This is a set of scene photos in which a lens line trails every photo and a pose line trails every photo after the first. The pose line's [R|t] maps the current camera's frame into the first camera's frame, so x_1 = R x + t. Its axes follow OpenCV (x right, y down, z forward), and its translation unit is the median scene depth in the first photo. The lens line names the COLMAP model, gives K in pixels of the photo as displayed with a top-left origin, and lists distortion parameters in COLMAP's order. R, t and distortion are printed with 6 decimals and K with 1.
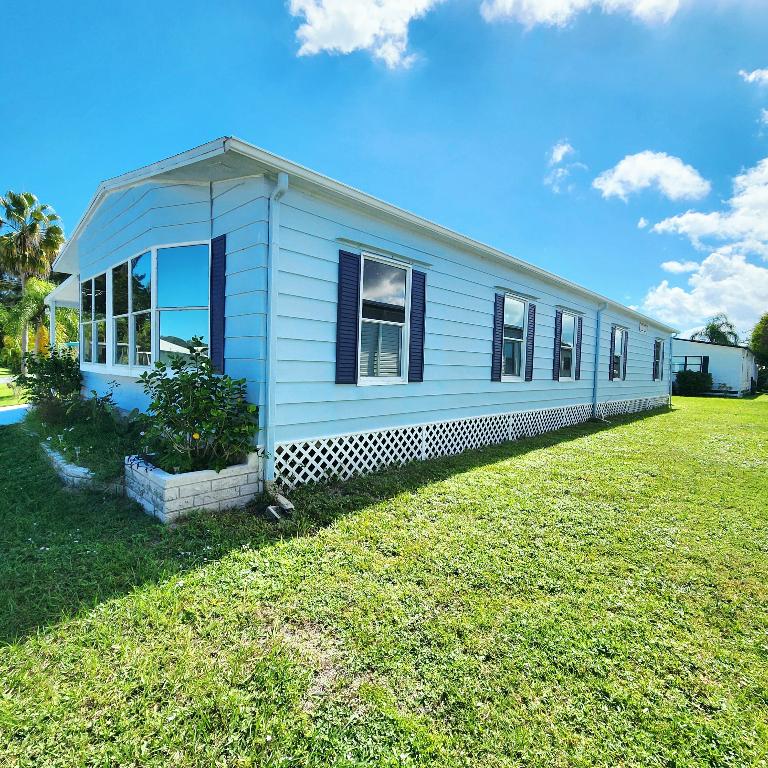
lens RADIAL K [[433.8, 0, 368.8], [0, 433.8, 380.9], [0, 0, 1]] dist [-0.000474, 0.000971]
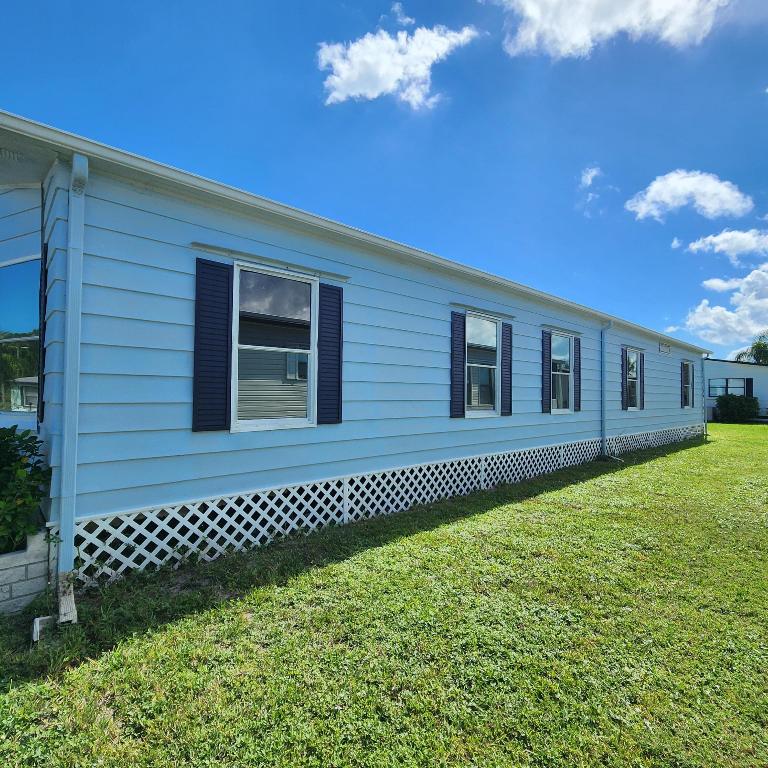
lens RADIAL K [[437.6, 0, 375.1], [0, 437.6, 390.2], [0, 0, 1]] dist [0.002196, -0.001871]
pose [[0.997465, -0.033741, -0.062658, 0.232022], [0.030110, 0.997861, -0.058023, -0.009138], [0.064482, 0.055989, 0.996347, 0.201493]]
